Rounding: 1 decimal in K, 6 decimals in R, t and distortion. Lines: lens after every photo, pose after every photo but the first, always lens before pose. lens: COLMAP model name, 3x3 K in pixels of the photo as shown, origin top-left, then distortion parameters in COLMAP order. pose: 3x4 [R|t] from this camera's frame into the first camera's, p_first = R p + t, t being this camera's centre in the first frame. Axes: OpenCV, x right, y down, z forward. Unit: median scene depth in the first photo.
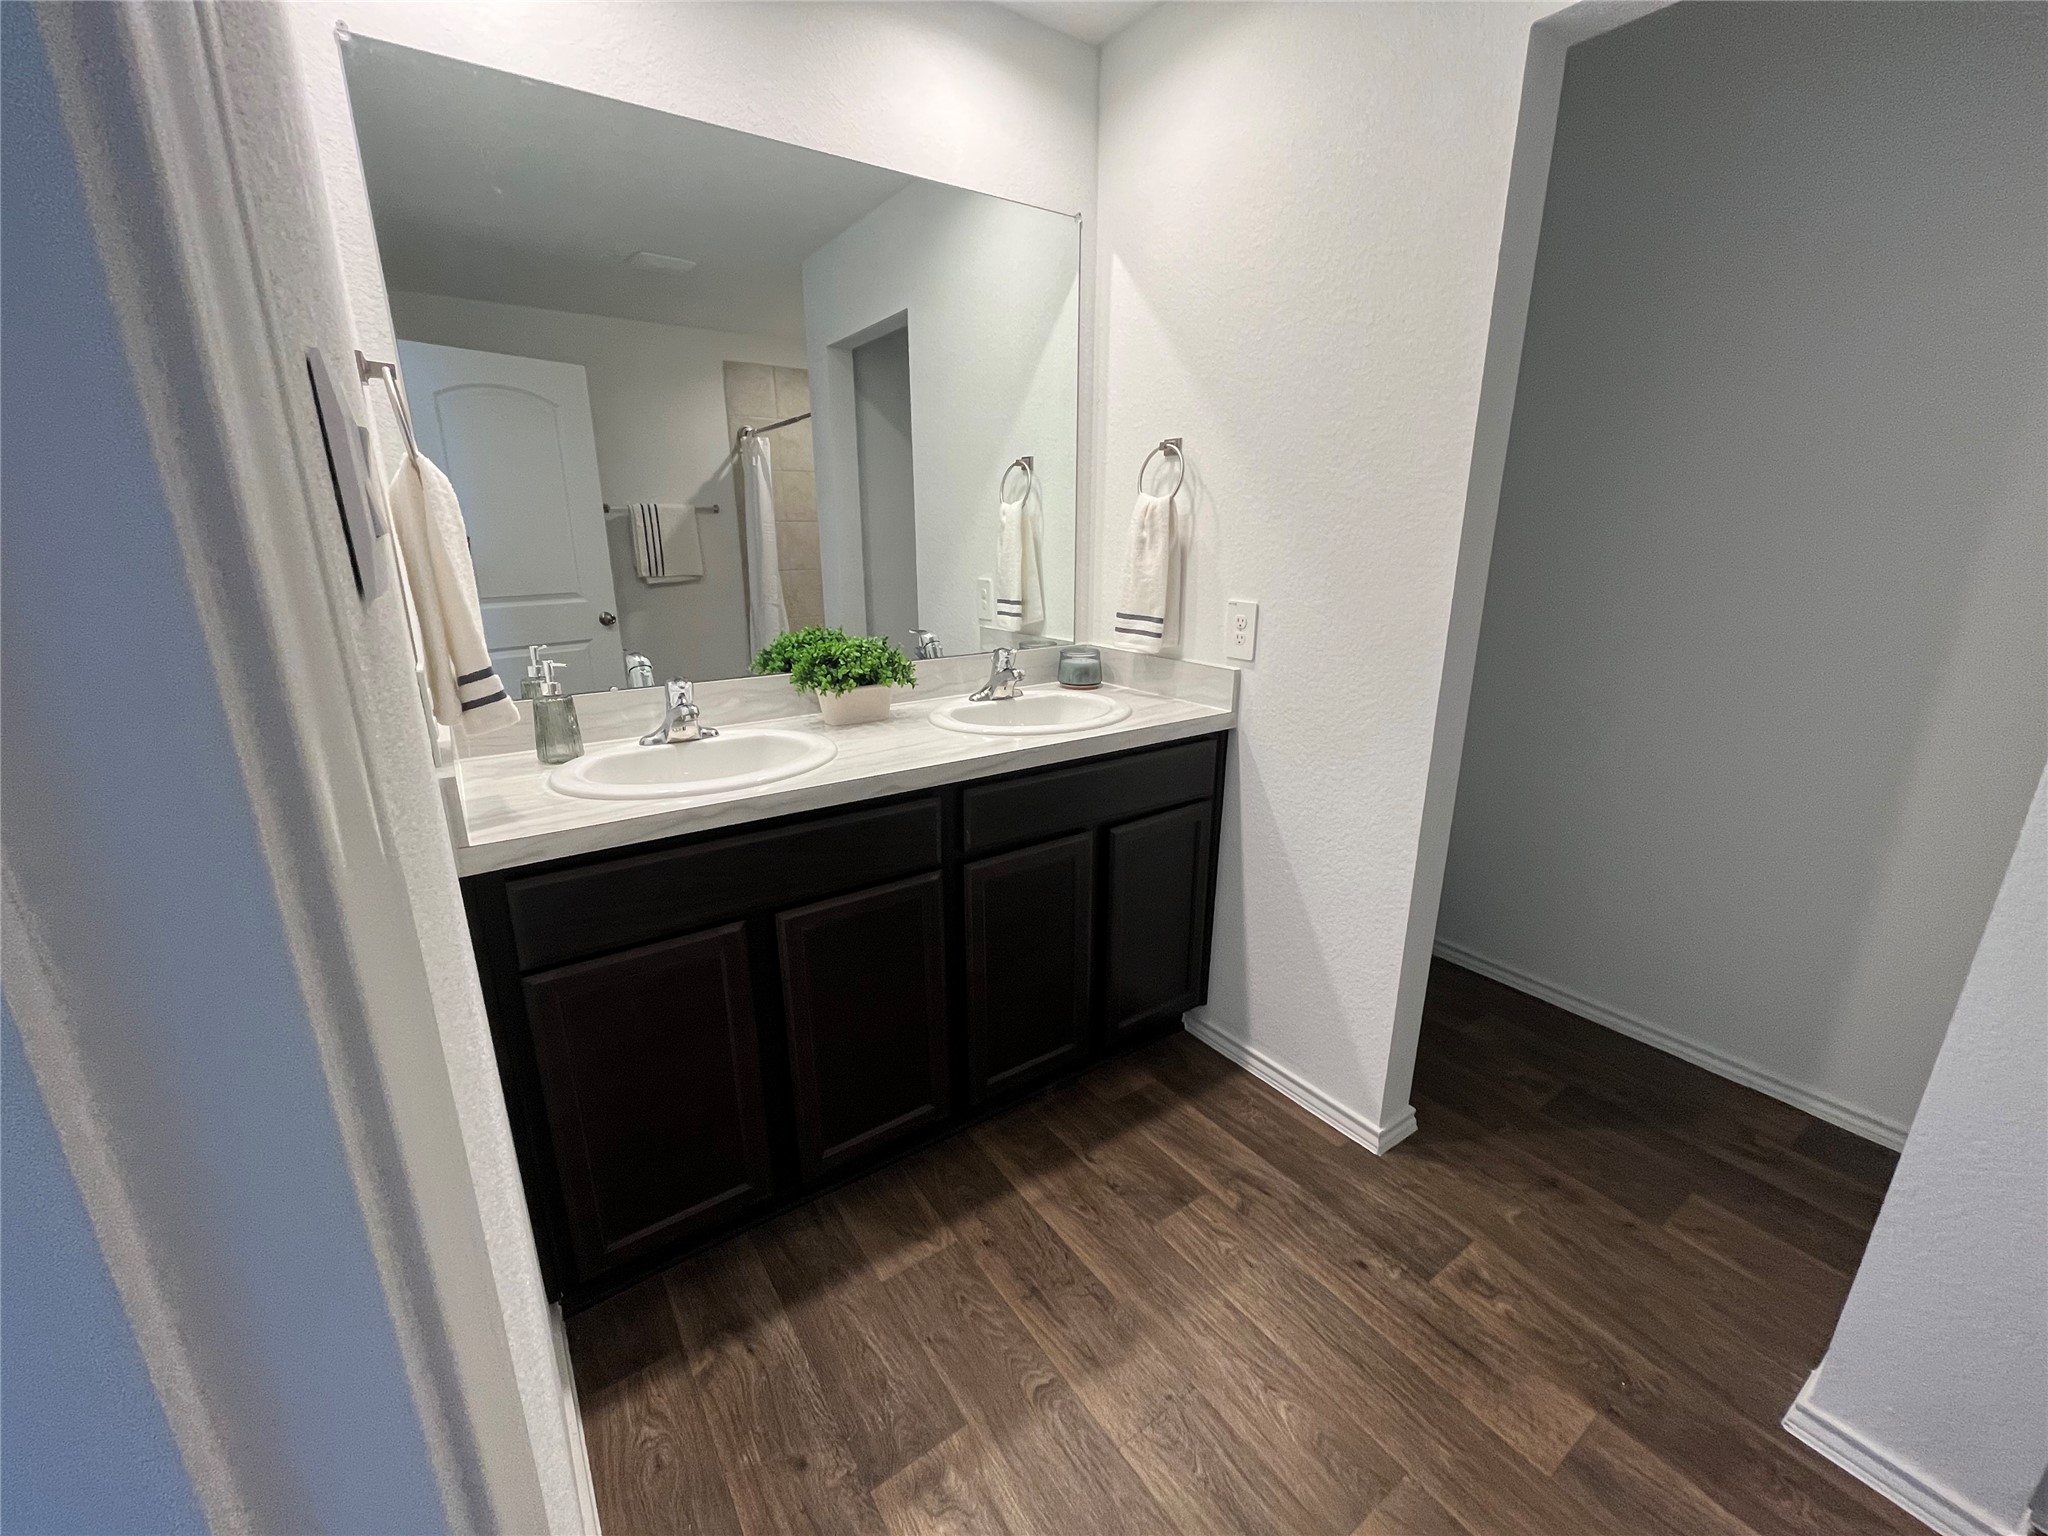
lens RADIAL K [[830.2, 0, 1024.0], [0, 830.2, 768.0], [0, 0, 1]] dist [-0.000805, 0.000065]
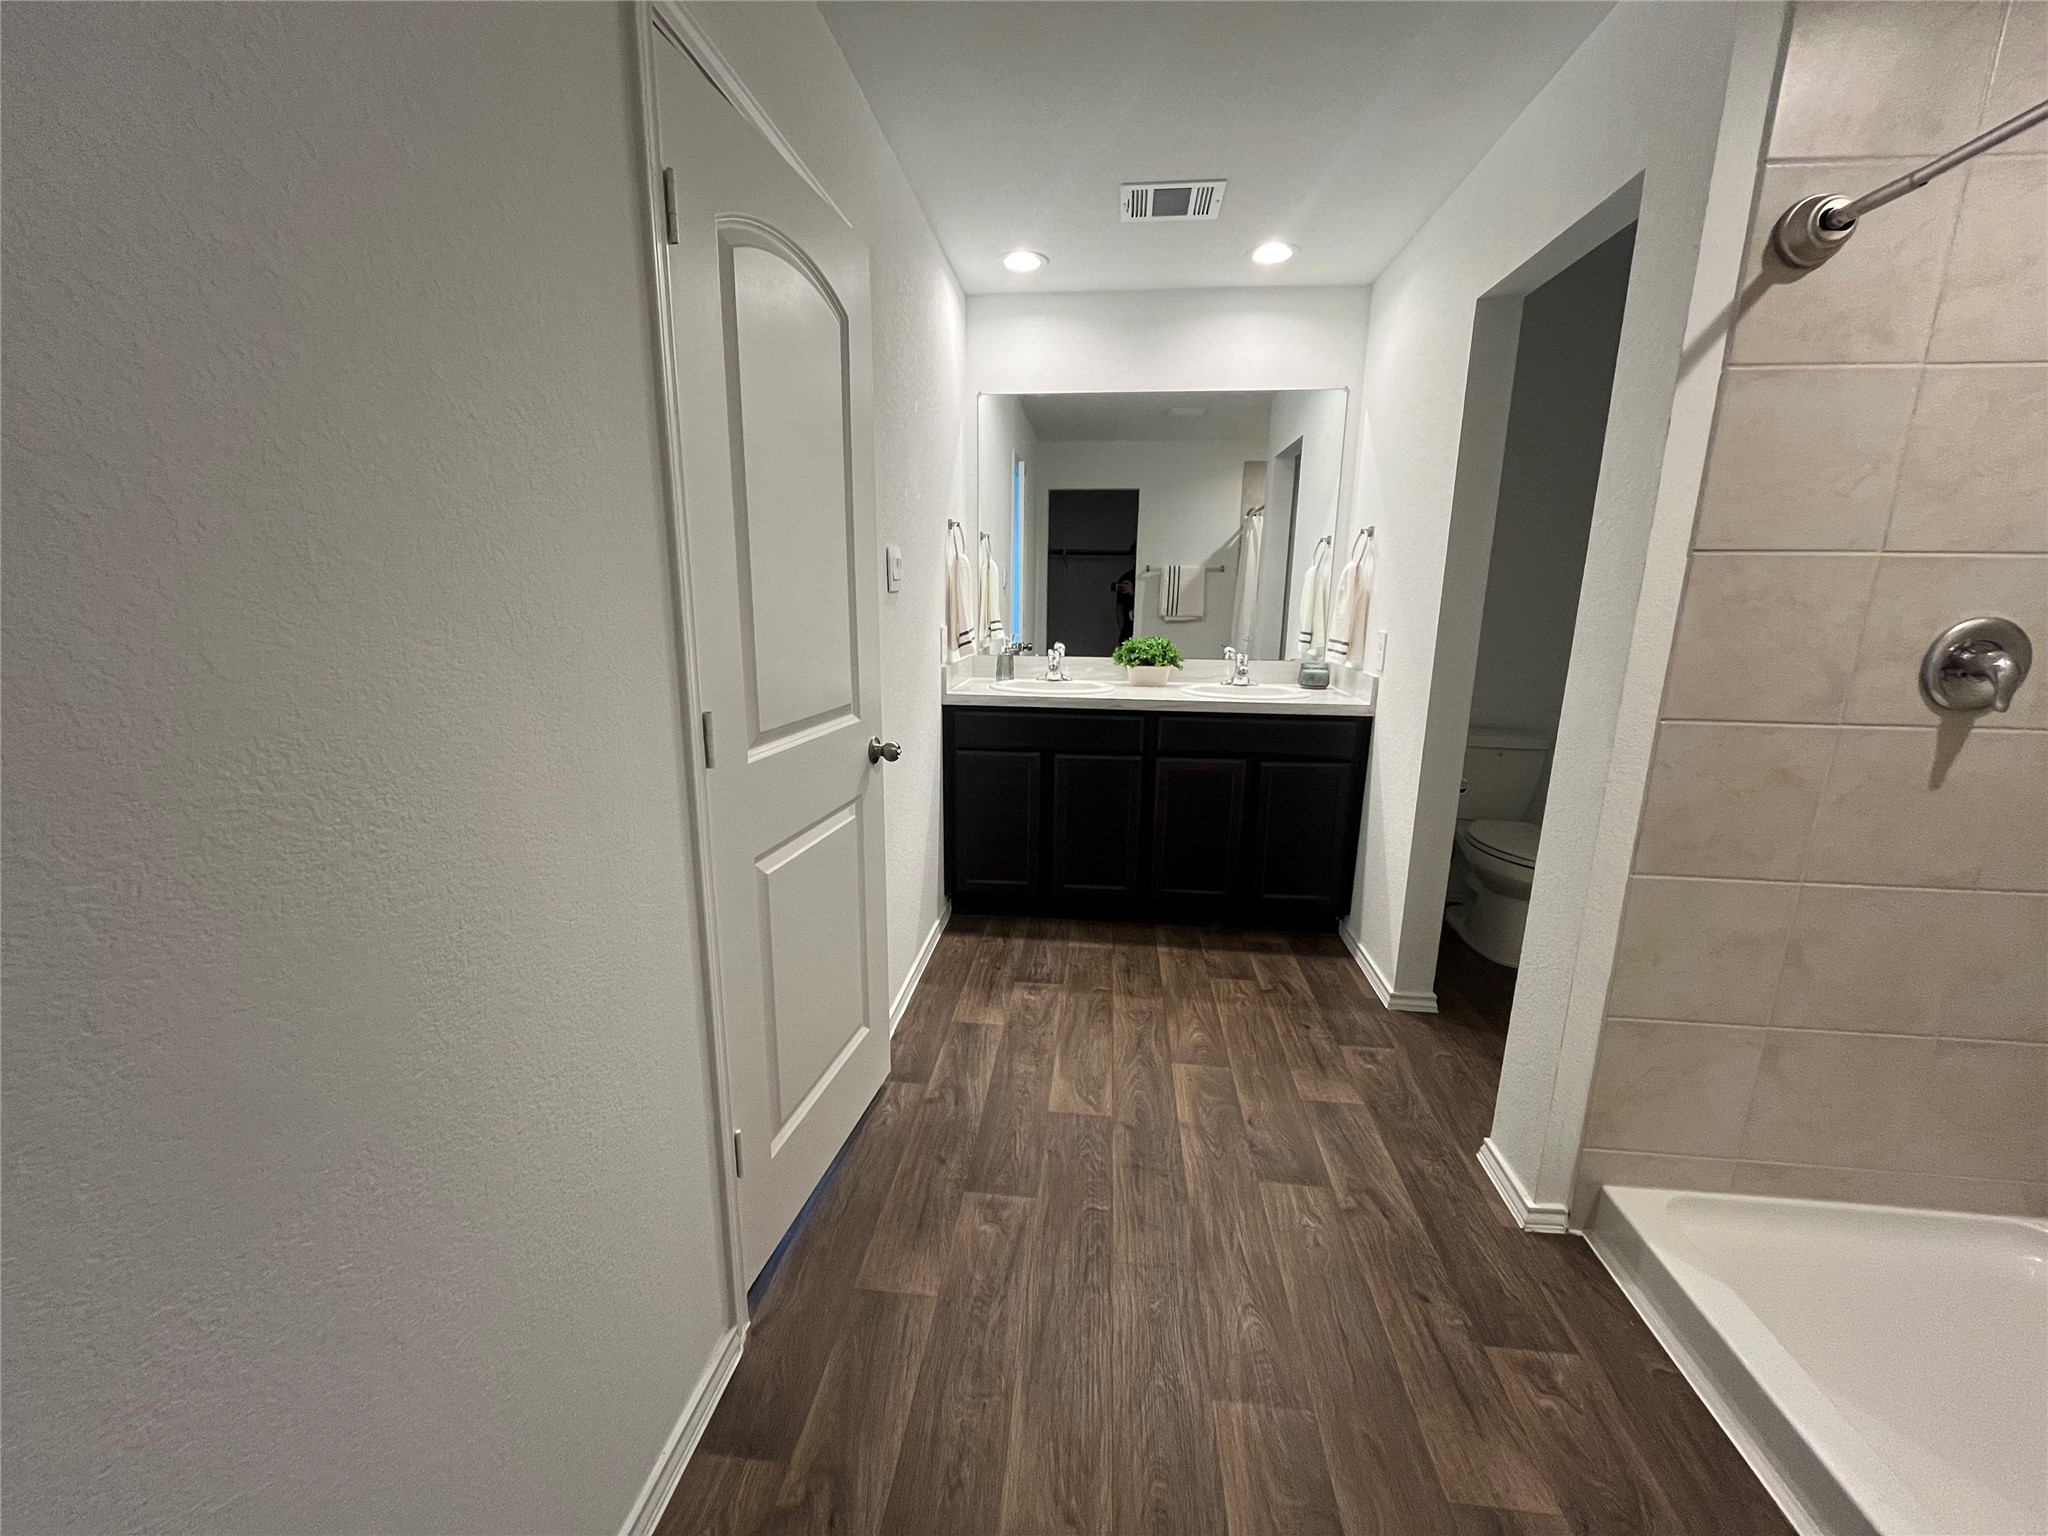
lens RADIAL K [[830.2, 0, 1024.0], [0, 830.2, 768.0], [0, 0, 1]] dist [-0.000805, 0.000065]
pose [[0.757234, 0.152267, -0.635146, 0.831353], [-0.193121, 0.981162, 0.004977, 0.175052], [0.623939, 0.118891, 0.772376, -0.588205]]
